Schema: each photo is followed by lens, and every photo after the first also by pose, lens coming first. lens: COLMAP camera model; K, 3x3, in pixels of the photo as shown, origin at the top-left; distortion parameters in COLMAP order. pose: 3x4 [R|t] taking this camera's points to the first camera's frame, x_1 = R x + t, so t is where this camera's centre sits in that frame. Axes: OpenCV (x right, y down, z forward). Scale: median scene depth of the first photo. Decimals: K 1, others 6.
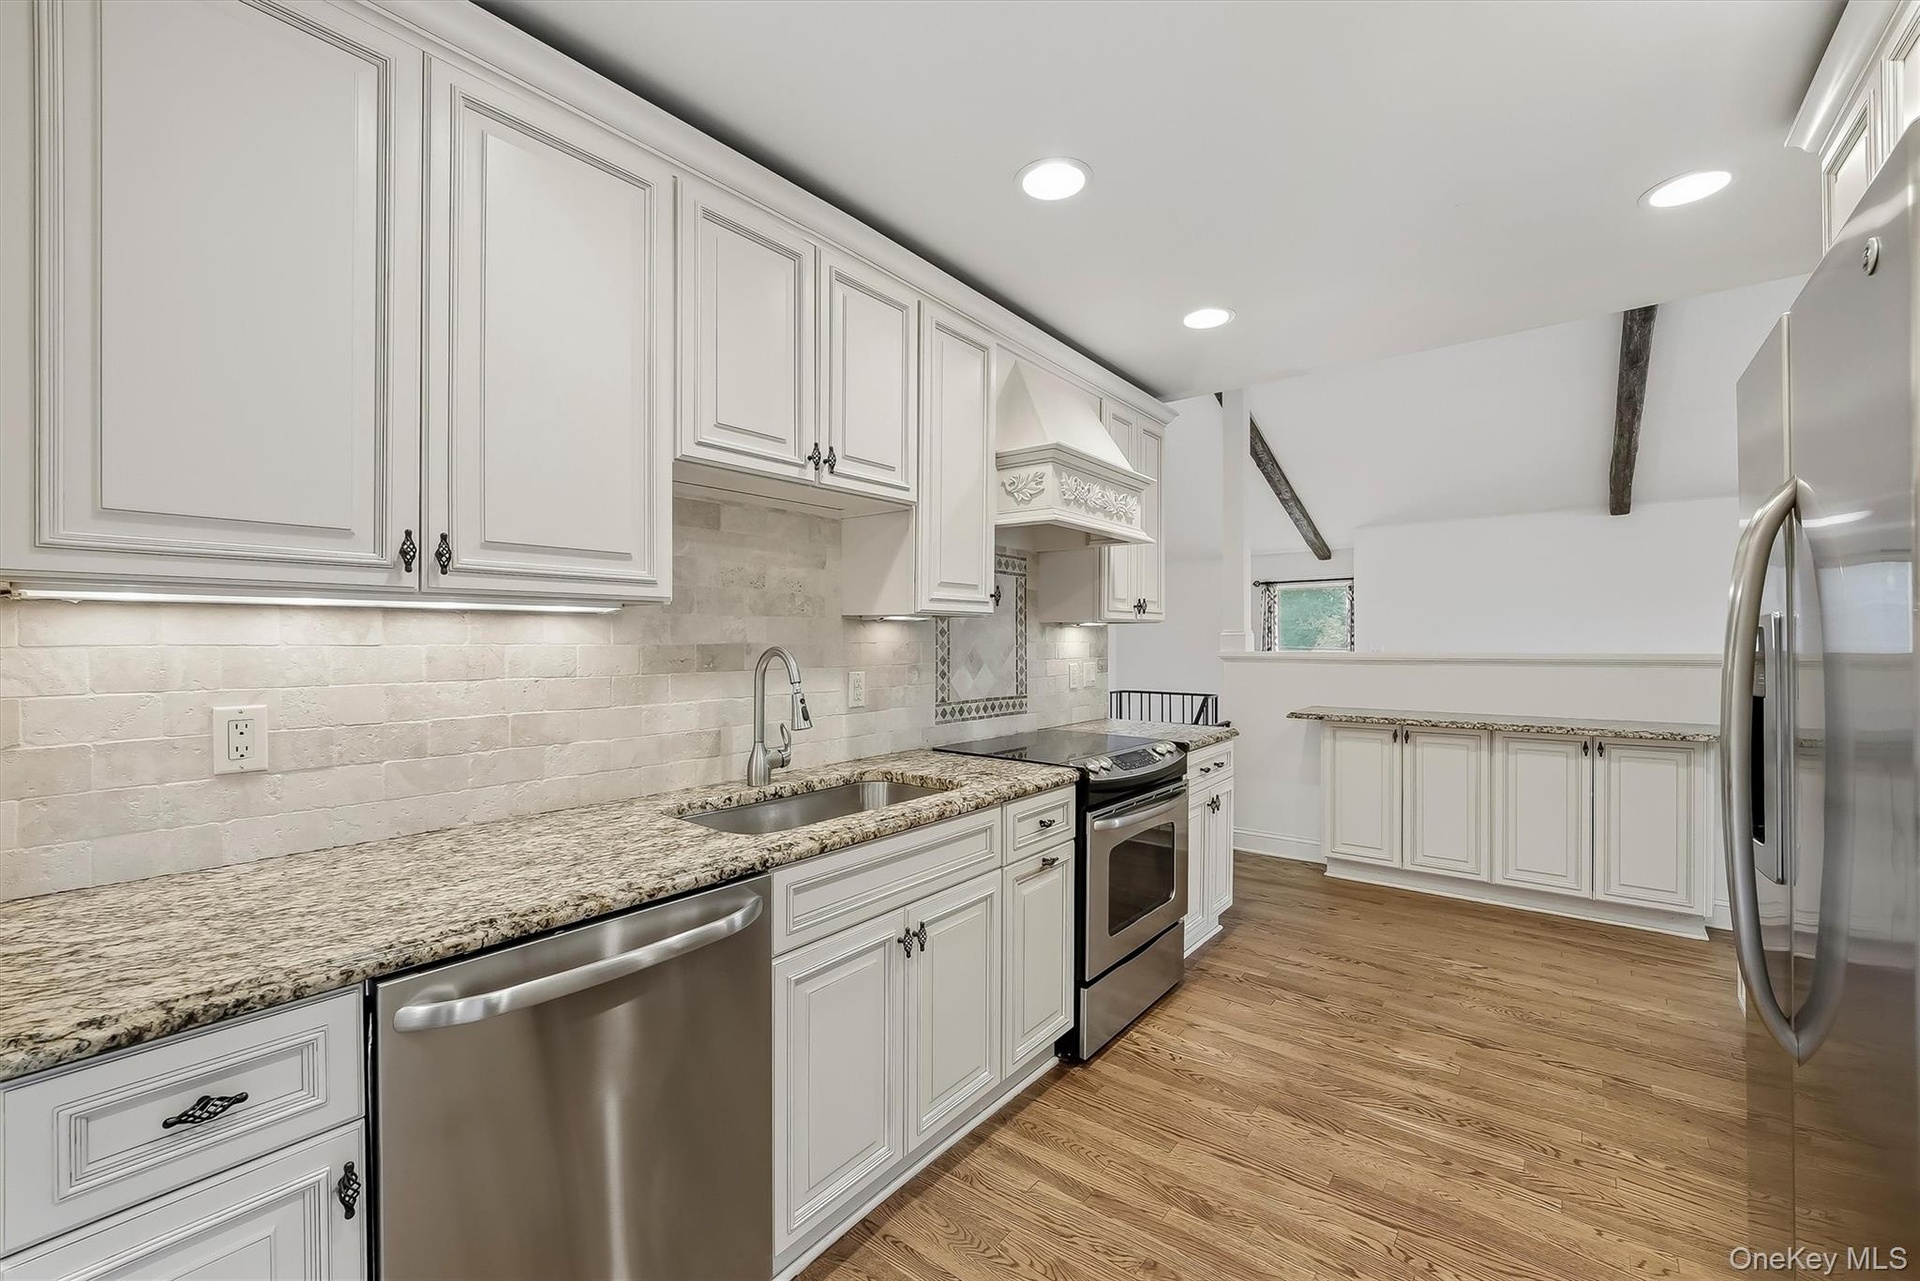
lens RADIAL K [[784.9, 0, 965.0], [0, 784.9, 640.0], [0, 0, 1]] dist [-0.006693, 0.000140]
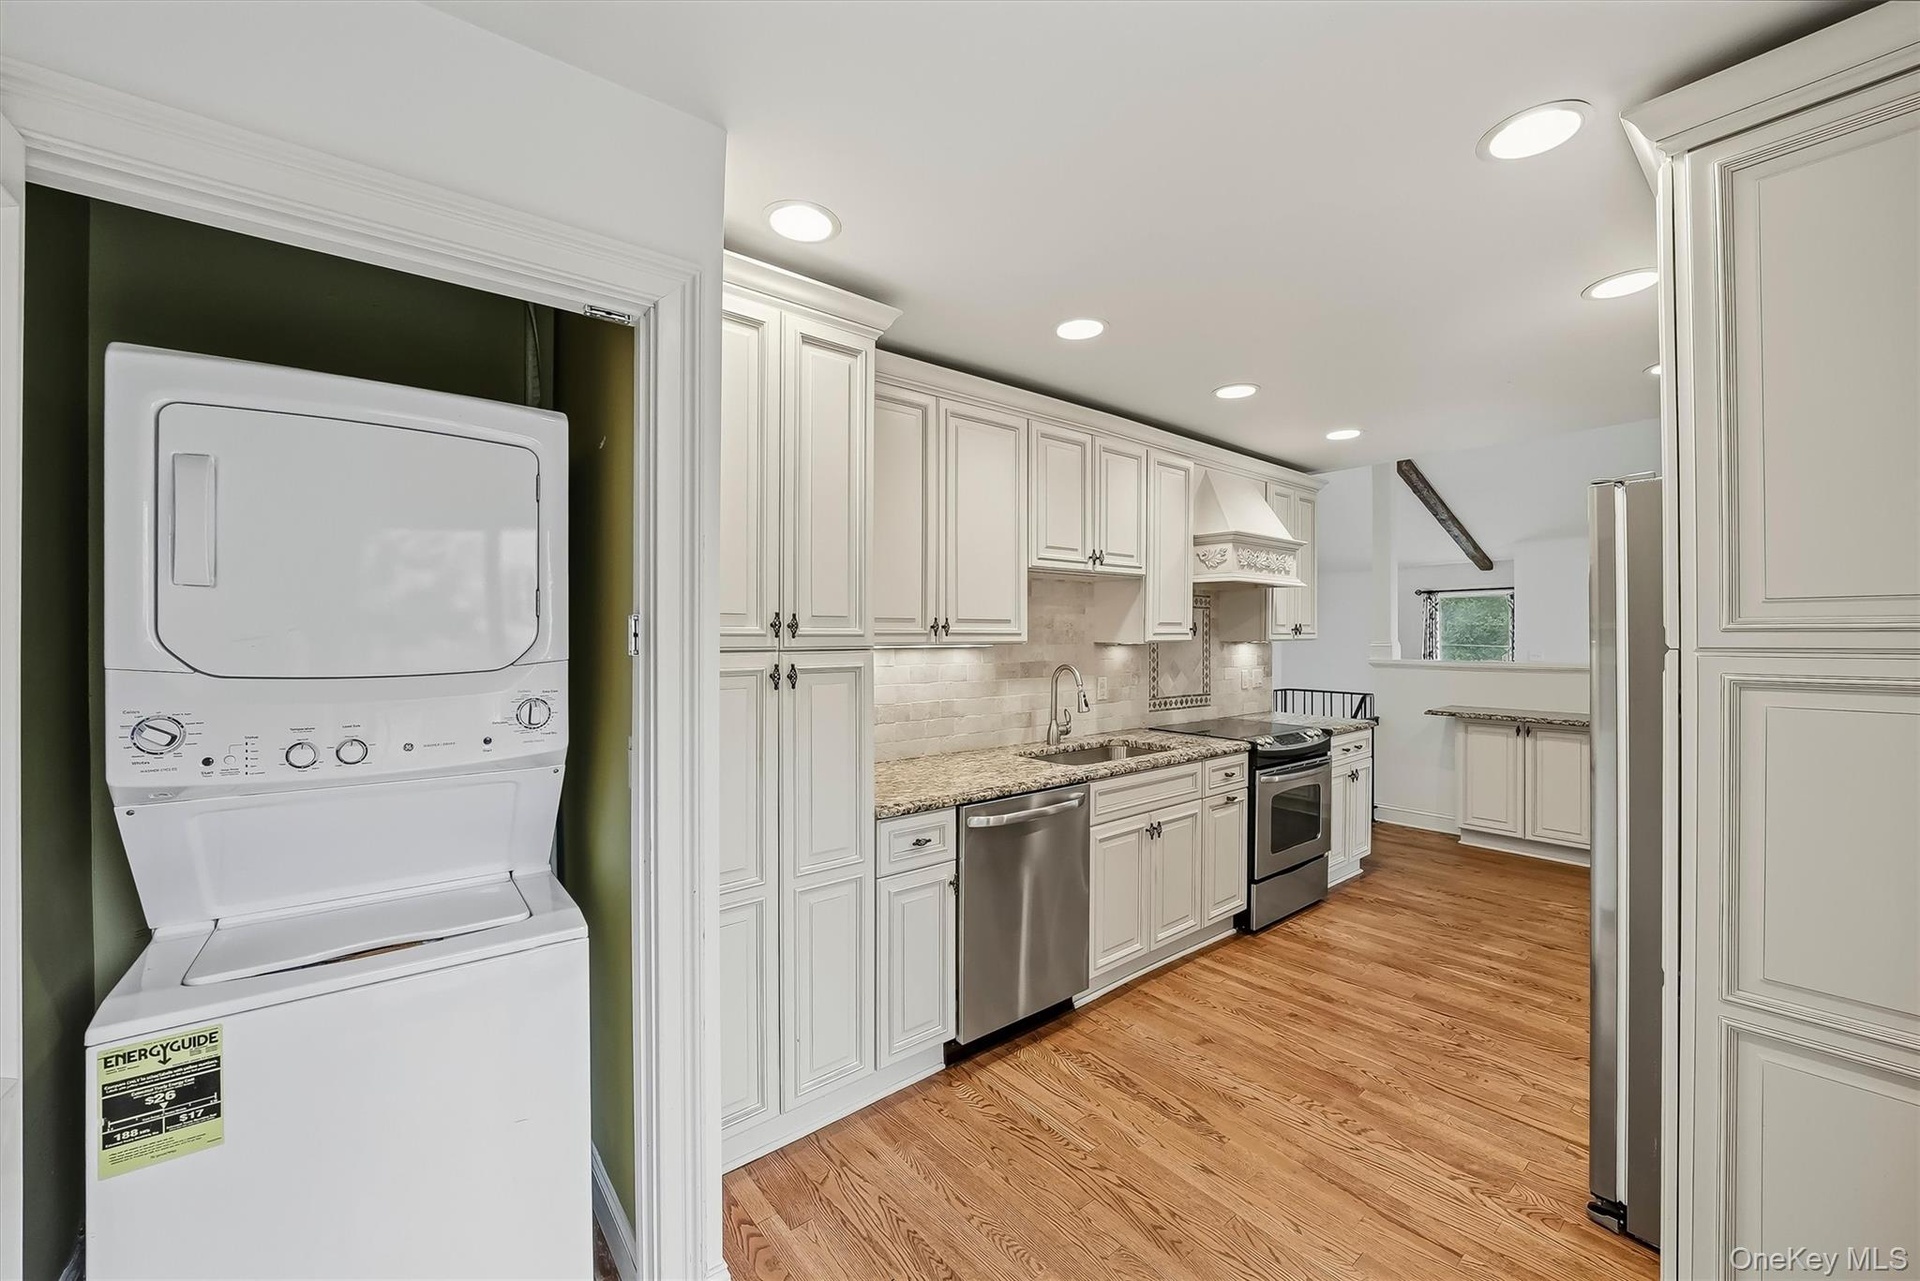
lens RADIAL K [[756.2, 0, 966.3], [0, 756.2, 633.9], [0, 0, 1]] dist [-0.008052, 0.000068]
pose [[0.978319, 0.001439, -0.207099, -0.097215], [-0.001395, 0.999999, 0.000357, -0.051032], [0.207100, -0.000060, 0.978320, -0.586678]]
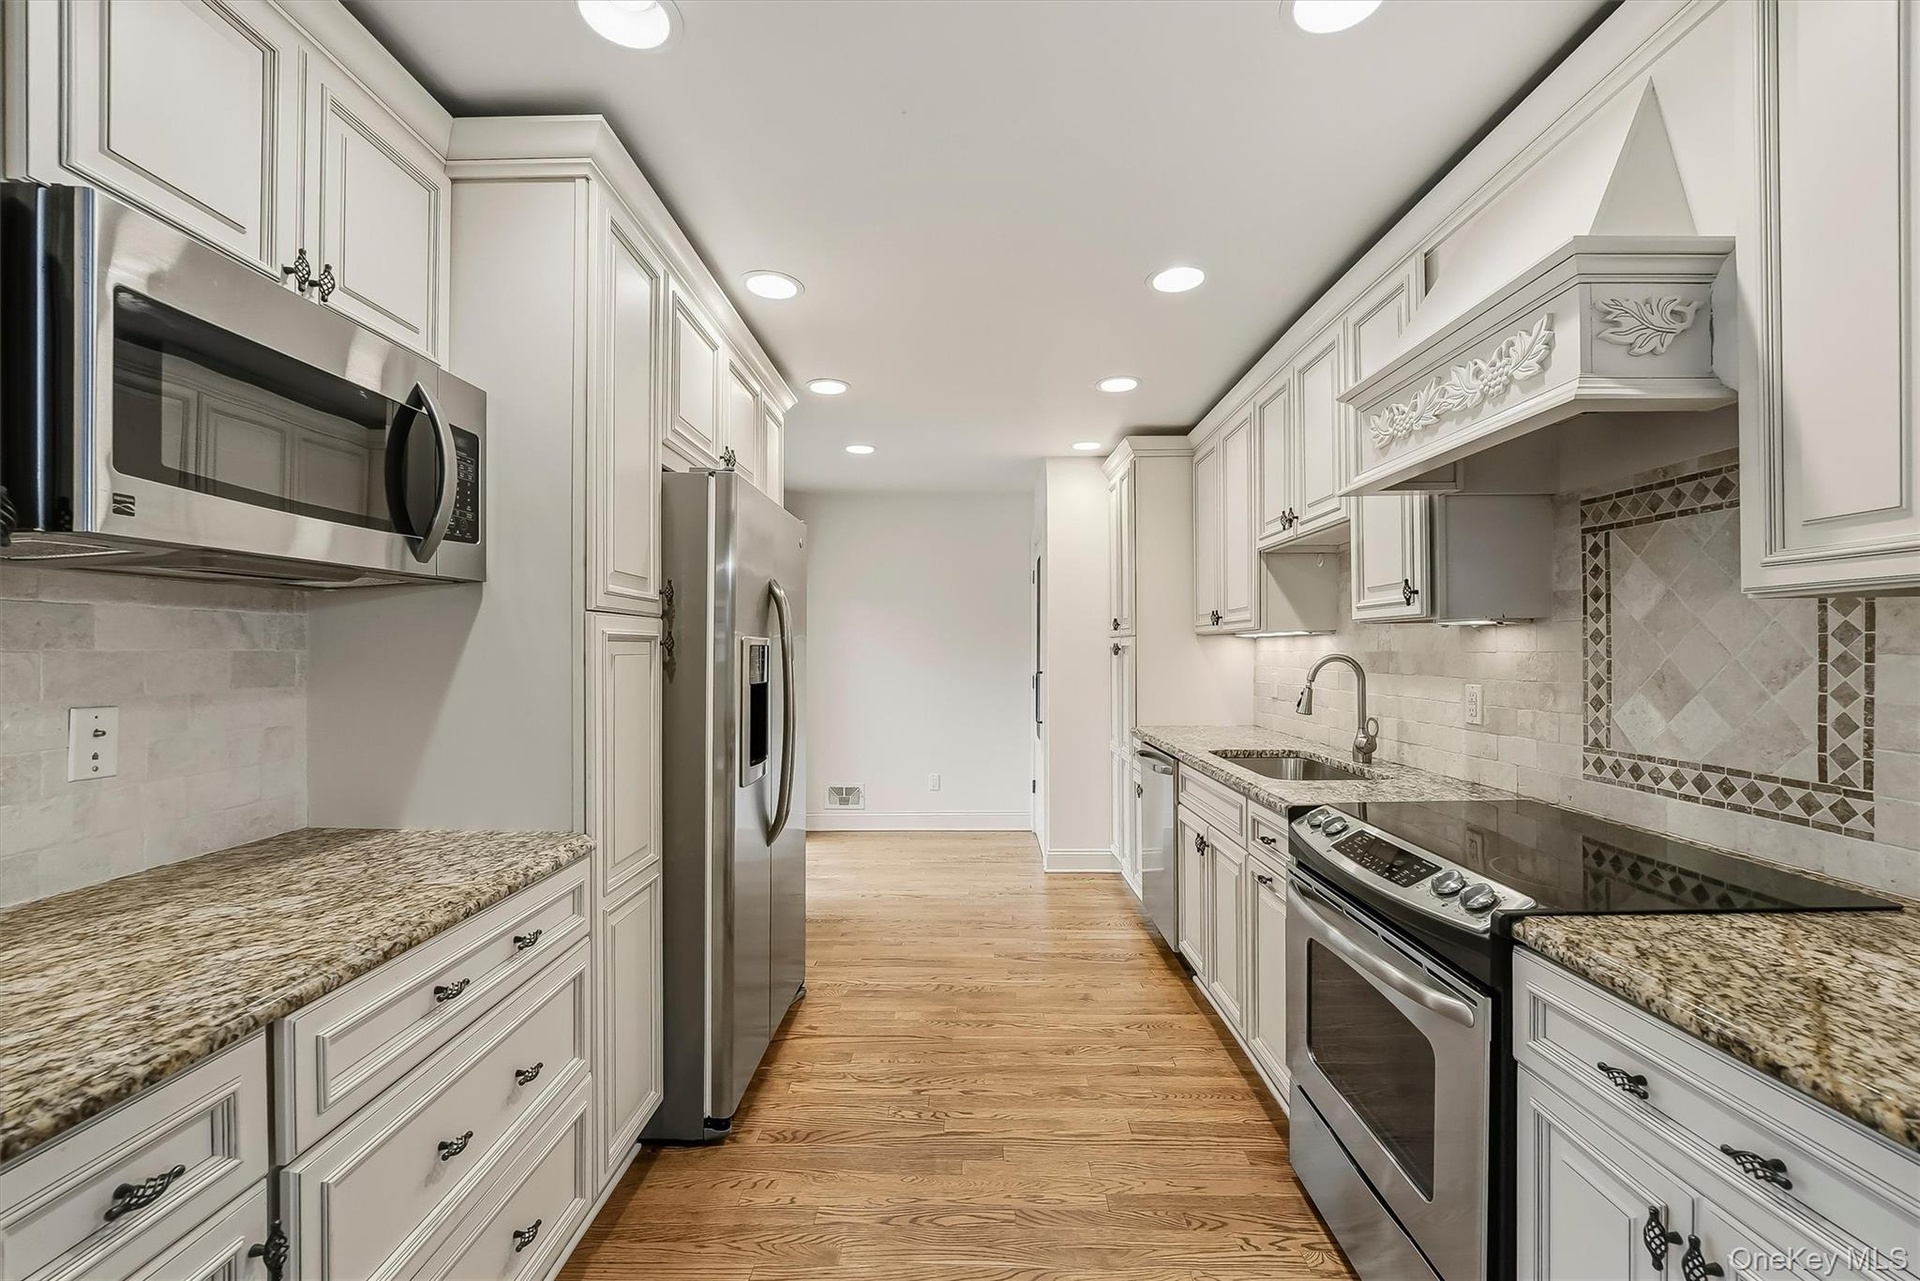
lens RADIAL K [[781.0, 0, 957.6], [0, 781.0, 651.5], [0, 0, 1]] dist [-0.013233, 0.000446]
pose [[-0.798976, 0.004007, -0.601350, 0.931367], [0.003573, 0.999992, 0.001916, -0.000974], [0.601352, -0.000618, -0.798984, 1.459317]]
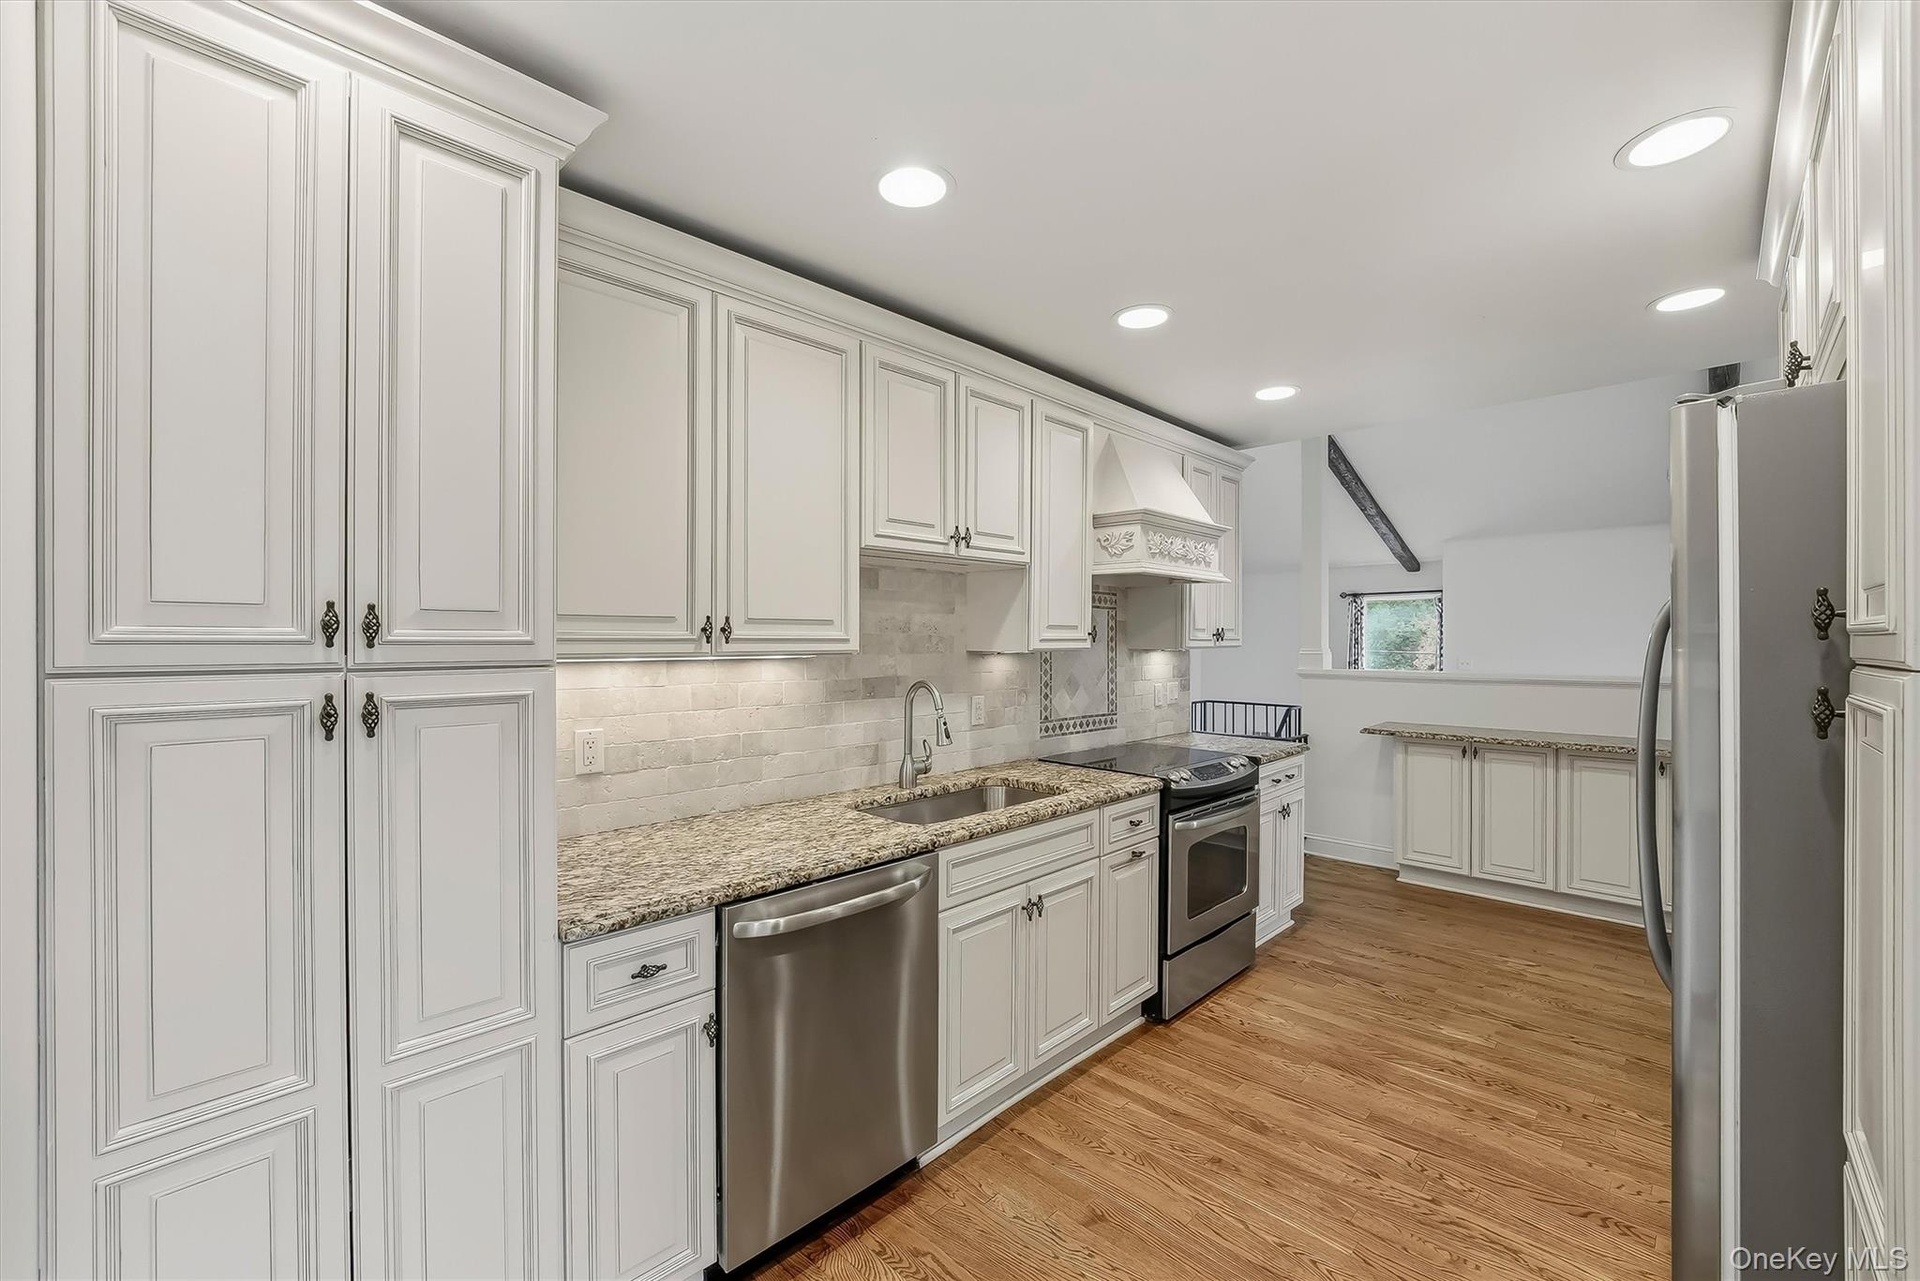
lens RADIAL K [[794.8, 0, 965.2], [0, 794.8, 640.1], [0, 0, 1]] dist [-0.005260, 0.000649]
pose [[0.994817, 0.002140, -0.101660, -0.033929], [-0.002052, 0.999997, 0.000967, -0.051724], [0.101662, -0.000753, 0.994819, -0.255069]]
